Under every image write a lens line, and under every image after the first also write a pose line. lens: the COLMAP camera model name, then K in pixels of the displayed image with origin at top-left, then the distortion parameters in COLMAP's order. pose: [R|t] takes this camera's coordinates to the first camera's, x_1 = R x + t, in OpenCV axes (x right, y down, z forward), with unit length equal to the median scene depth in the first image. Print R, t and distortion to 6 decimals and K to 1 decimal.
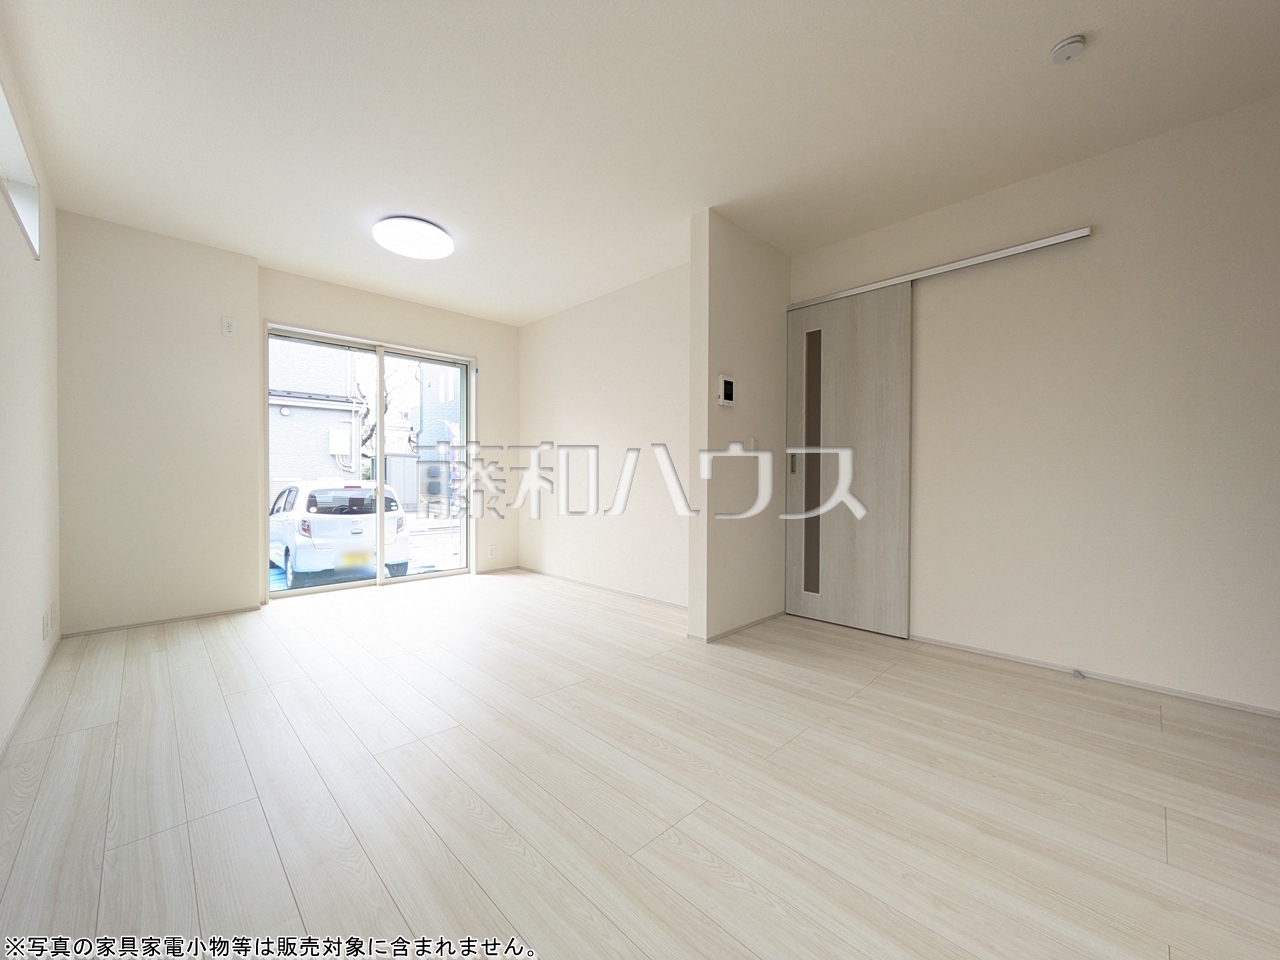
lens RADIAL K [[504.3, 0, 632.5], [0, 504.3, 497.3], [0, 0, 1]] dist [-0.001810, 0.001239]
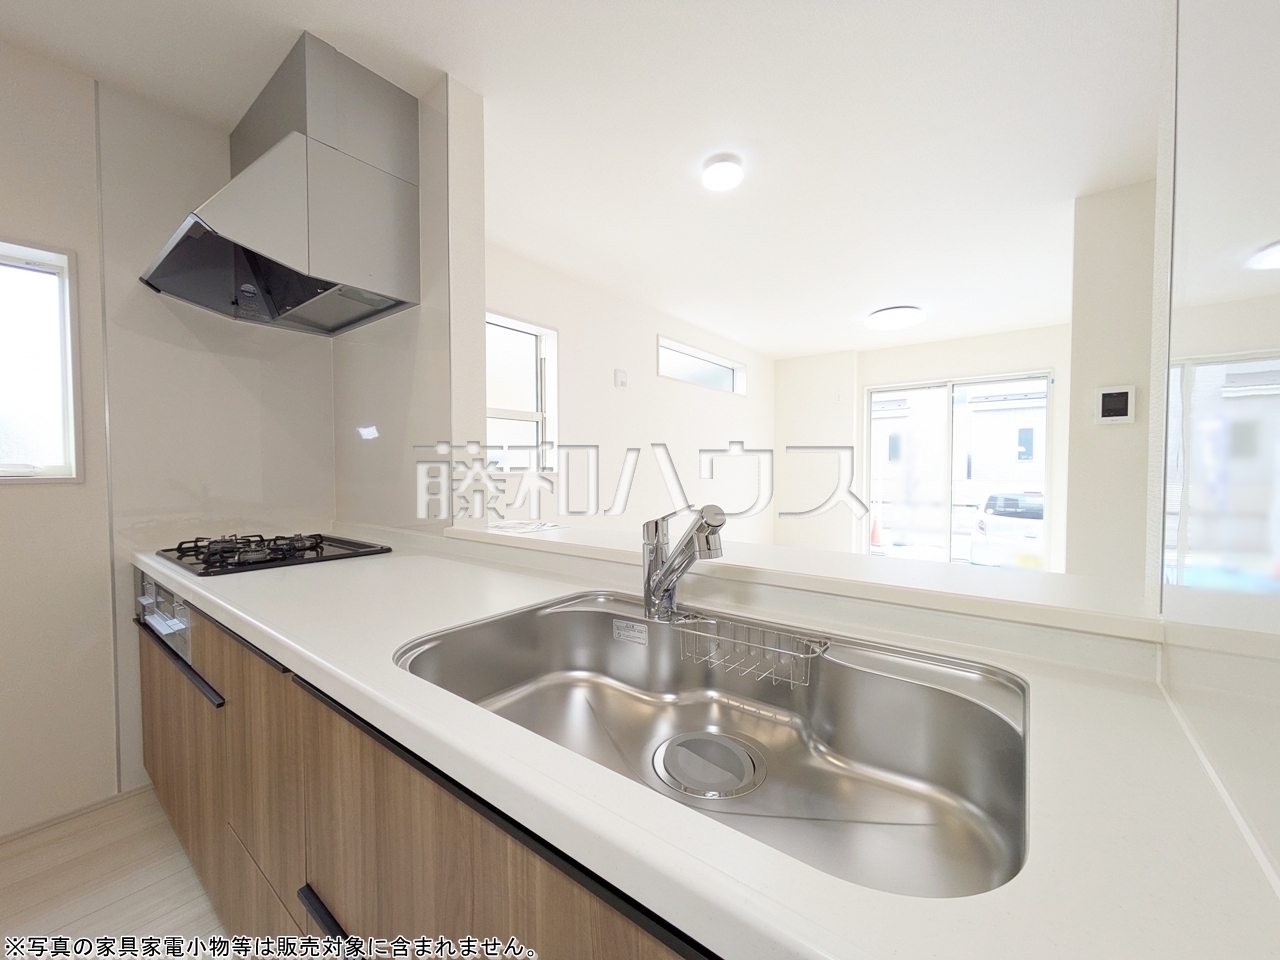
lens RADIAL K [[504.3, 0, 638.9], [0, 504.3, 483.9], [0, 0, 1]] dist [-0.001810, 0.001239]
pose [[0.150595, 0.026330, -0.988245, 0.838635], [-0.039561, 0.999005, 0.020588, -0.066174], [0.987804, 0.035995, 0.151487, 0.102211]]
